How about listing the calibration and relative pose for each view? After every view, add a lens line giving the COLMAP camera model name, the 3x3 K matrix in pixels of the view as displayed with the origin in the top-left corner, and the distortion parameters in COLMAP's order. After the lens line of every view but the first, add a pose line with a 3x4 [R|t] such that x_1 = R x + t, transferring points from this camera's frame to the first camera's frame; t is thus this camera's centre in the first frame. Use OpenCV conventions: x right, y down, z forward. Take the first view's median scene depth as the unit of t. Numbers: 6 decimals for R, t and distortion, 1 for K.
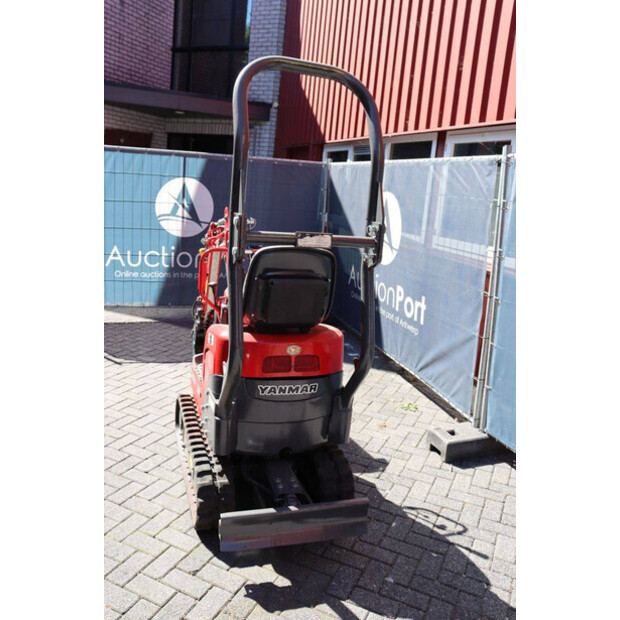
lens RADIAL K [[546.5, 0, 310.0], [0, 546.5, 310.0], [0, 0, 1]] dist [-0.162157, 0.187949]
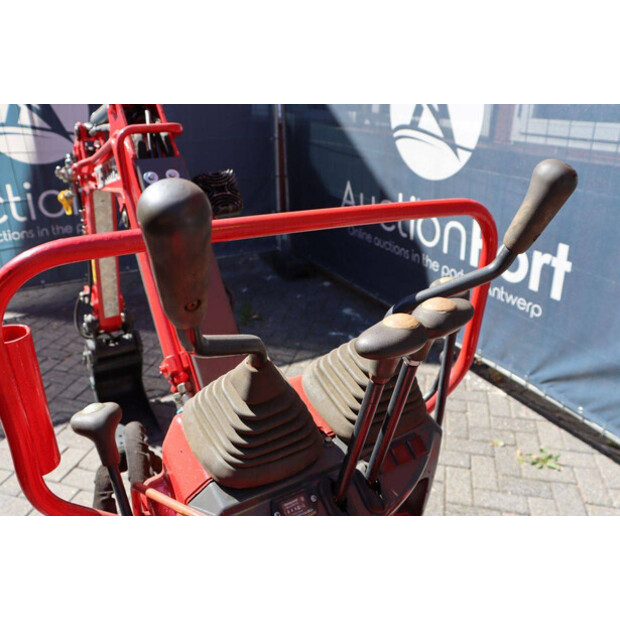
lens RADIAL K [[512.5, 0, 310.0], [0, 512.5, 310.0], [0, 0, 1]] dist [-0.178701, 0.173397]
pose [[0.976467, -0.144831, 0.159801, -0.124722], [0.111523, 0.973294, 0.200654, -0.110824], [-0.184594, -0.178110, 0.966541, 0.814078]]
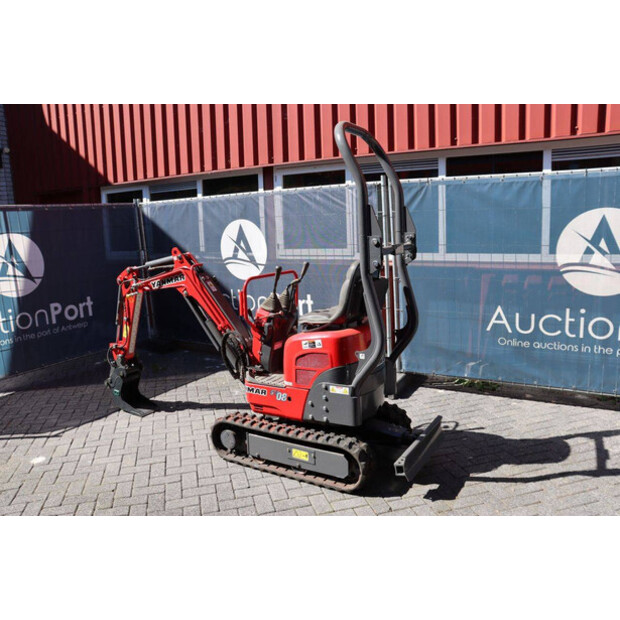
lens RADIAL K [[512.5, 0, 310.0], [0, 512.5, 310.0], [0, 0, 1]] dist [-0.178701, 0.173397]
pose [[0.754306, -0.220903, 0.618243, -0.733356], [0.242044, 0.968930, 0.050893, -0.067645], [-0.610276, 0.111253, 0.784338, 0.071834]]
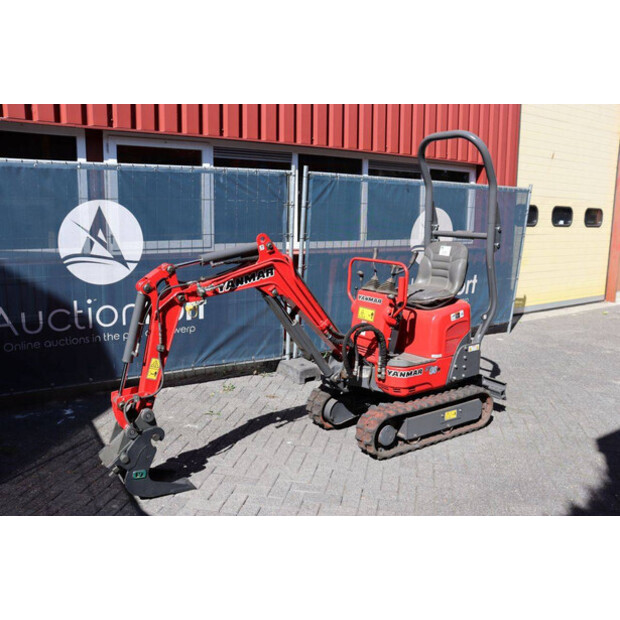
lens RADIAL K [[546.5, 0, 310.0], [0, 546.5, 310.0], [0, 0, 1]] dist [-0.162157, 0.187949]
pose [[-0.256781, -0.256856, 0.931713, -1.172195], [0.180303, 0.934381, 0.307283, -0.389122], [-0.949502, 0.246895, -0.193619, 1.364922]]
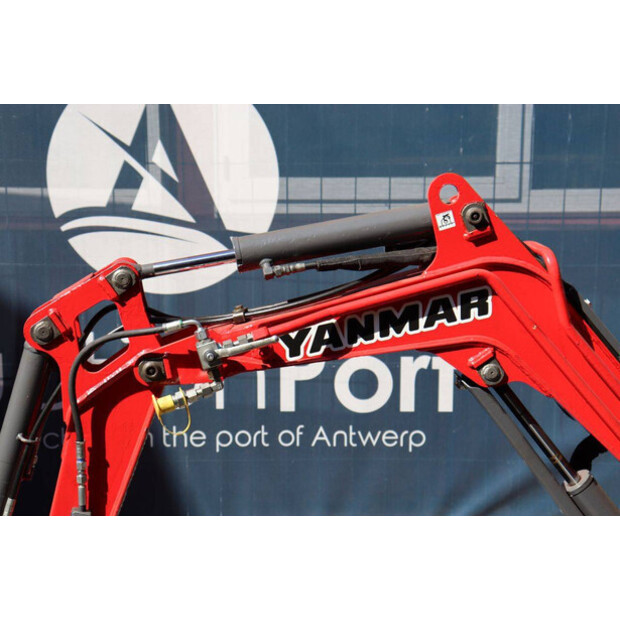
lens RADIAL K [[1374.8, 0, 310.0], [0, 1374.8, 310.0], [0, 0, 1]] dist [0.402448, 0.053635]
pose [[0.262661, -0.235980, 0.935587, -0.930225], [0.231346, 0.956751, 0.176370, -0.309537], [-0.936744, 0.170119, 0.305894, 1.074787]]
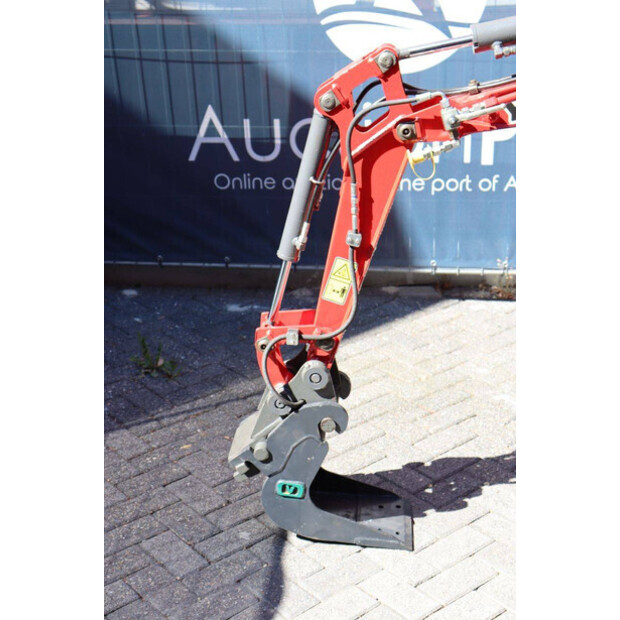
lens RADIAL K [[1013.2, 0, 310.0], [0, 1013.2, 310.0], [0, 0, 1]] dist [0.137204, 0.066147]
pose [[0.406329, -0.418305, 0.812353, -0.941254], [0.257694, 0.905427, 0.337337, -0.315626], [-0.876636, 0.072269, 0.475696, 1.109413]]
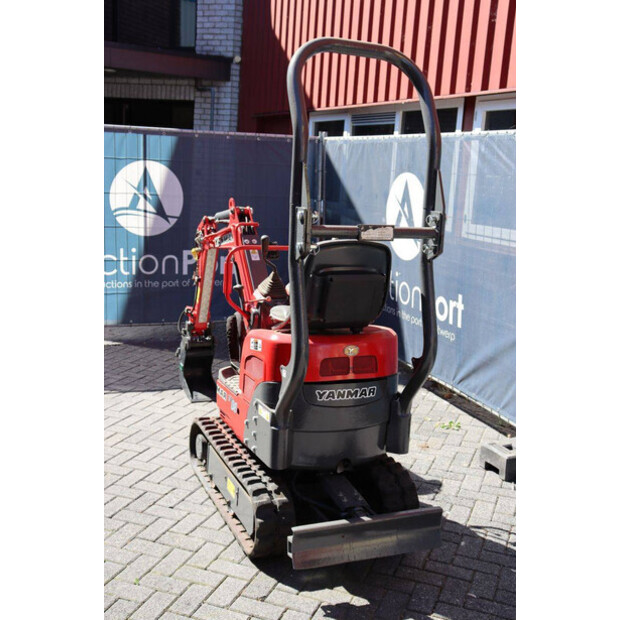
lens RADIAL K [[758.0, 0, 310.0], [0, 758.0, 310.0], [0, 0, 1]] dist [0.002132, 0.049831]
pose [[0.996652, -0.043891, 0.068987, -0.147274], [0.045860, 0.998577, -0.027224, 0.028267], [-0.067694, 0.030296, 0.997246, -0.231336]]
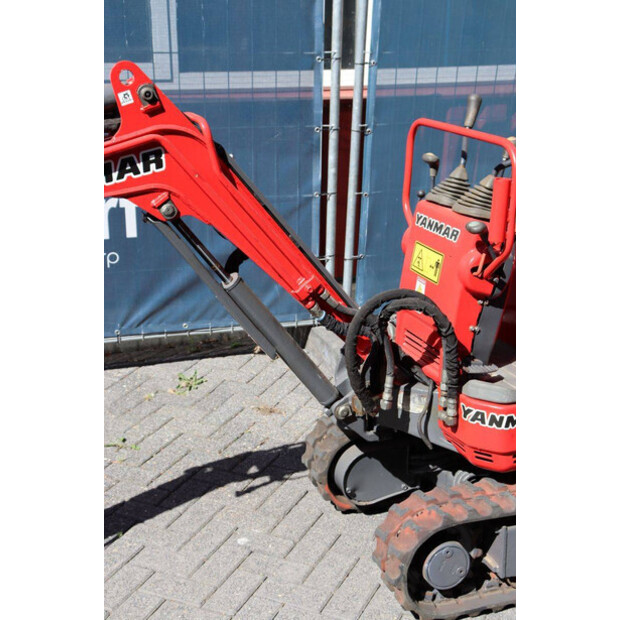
lens RADIAL K [[949.4, 0, 310.0], [0, 949.4, 310.0], [0, 0, 1]] dist [0.133106, 0.009079]
pose [[-0.030044, -0.390530, 0.920100, -0.903877], [0.214437, 0.896564, 0.387543, -0.310255], [-0.976276, 0.208947, 0.056808, 1.088996]]
